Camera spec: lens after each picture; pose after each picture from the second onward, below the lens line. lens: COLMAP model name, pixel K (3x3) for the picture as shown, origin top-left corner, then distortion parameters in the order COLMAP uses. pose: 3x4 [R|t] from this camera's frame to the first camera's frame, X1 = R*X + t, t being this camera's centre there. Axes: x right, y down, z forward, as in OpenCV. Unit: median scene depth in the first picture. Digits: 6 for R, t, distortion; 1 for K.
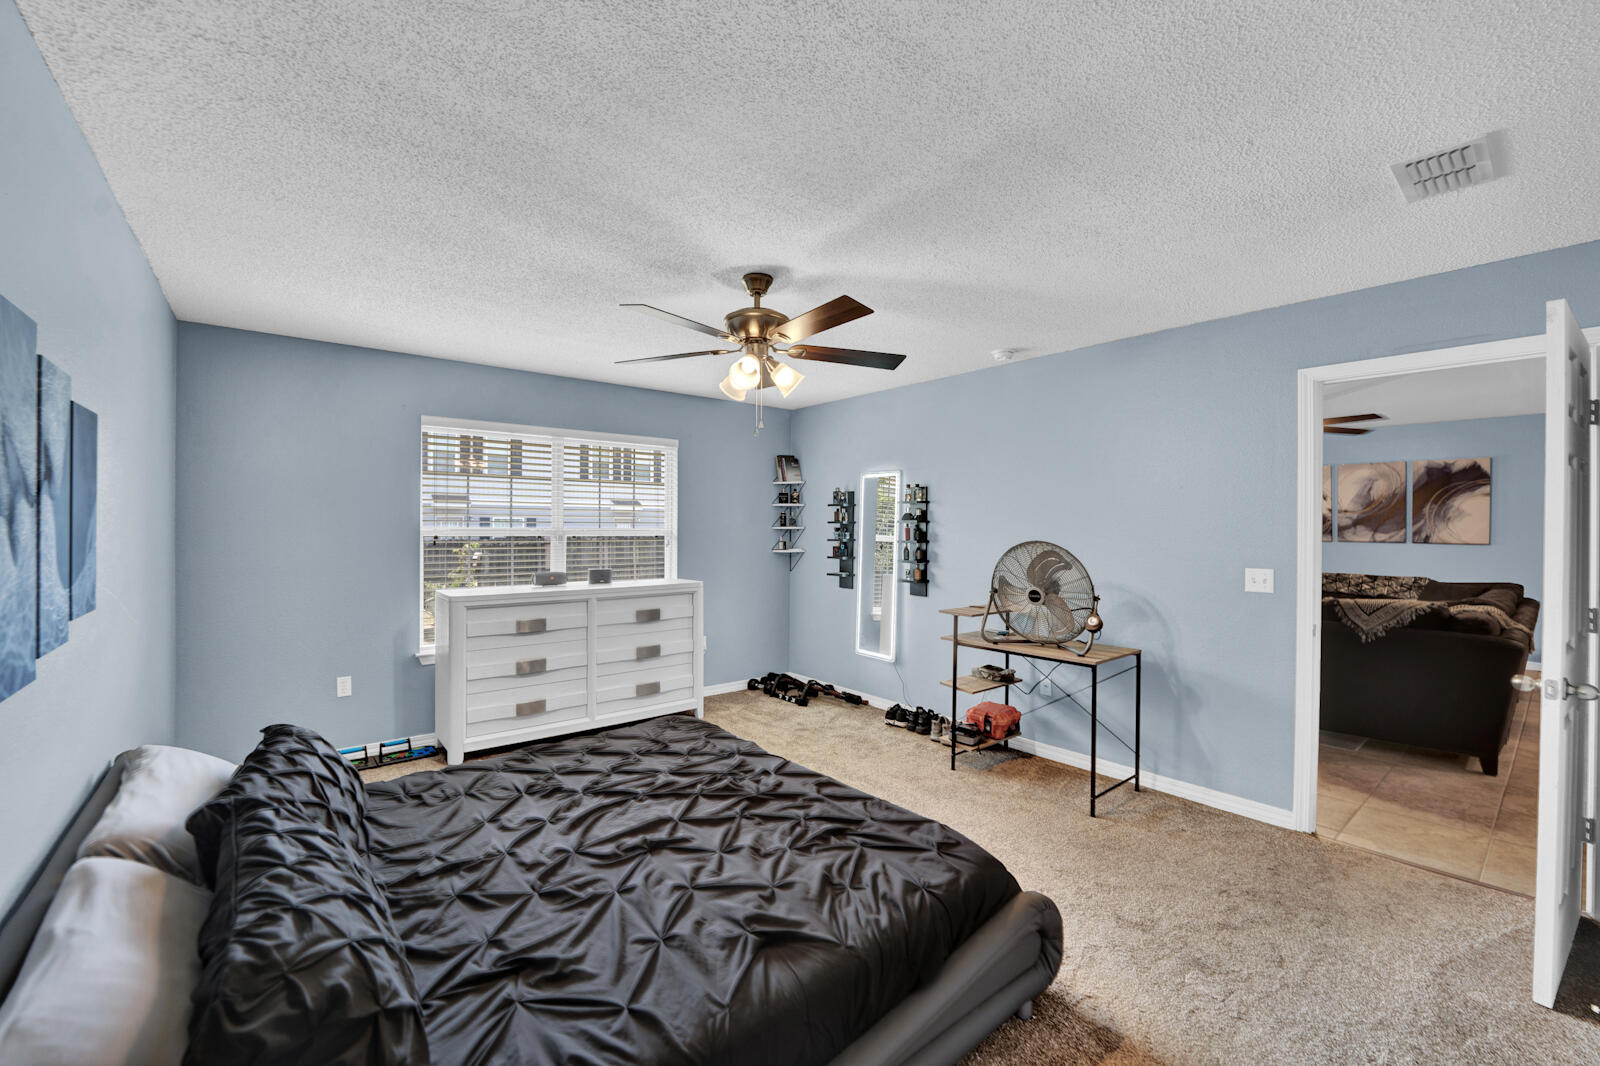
lens RADIAL K [[655.5, 0, 795.2], [0, 655.5, 527.7], [0, 0, 1]] dist [-0.027003, 0.001637]
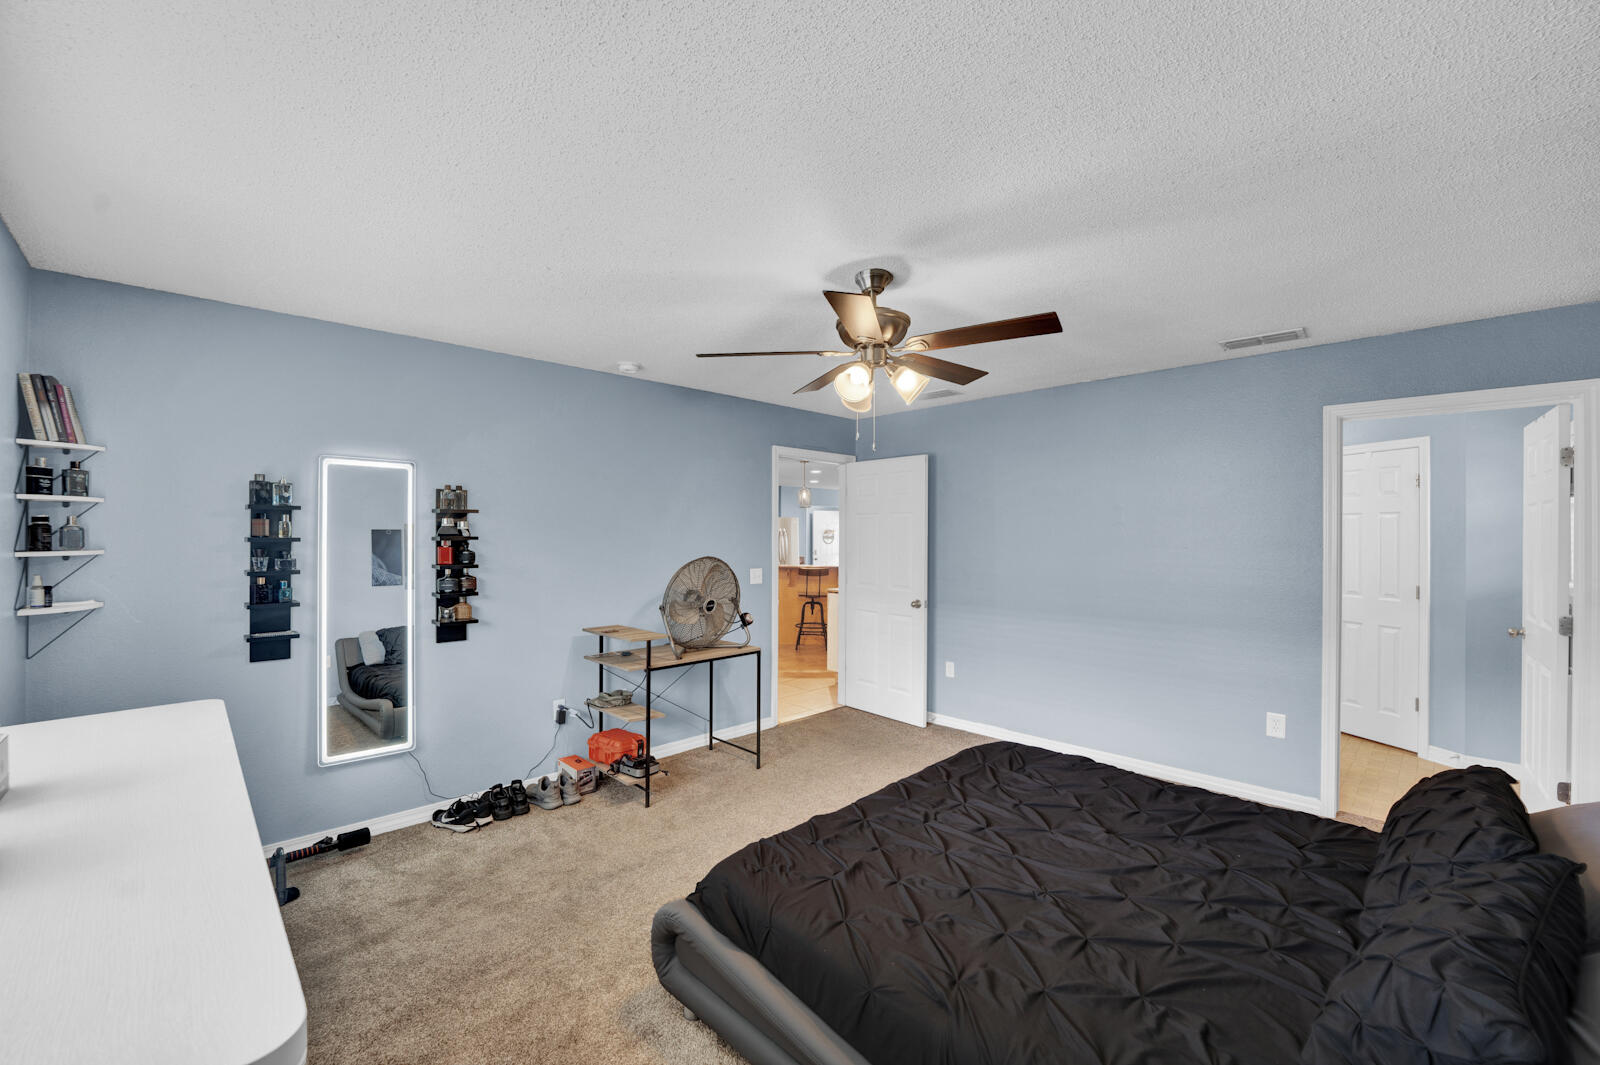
lens RADIAL K [[654.0, 0, 794.0], [0, 654.0, 533.2], [0, 0, 1]] dist [-0.031450, 0.003790]
pose [[-0.087205, 0.000498, 0.996190, -0.565576], [0.001162, 0.999999, -0.000398, -0.014197], [-0.996190, 0.001122, -0.087205, 0.710190]]
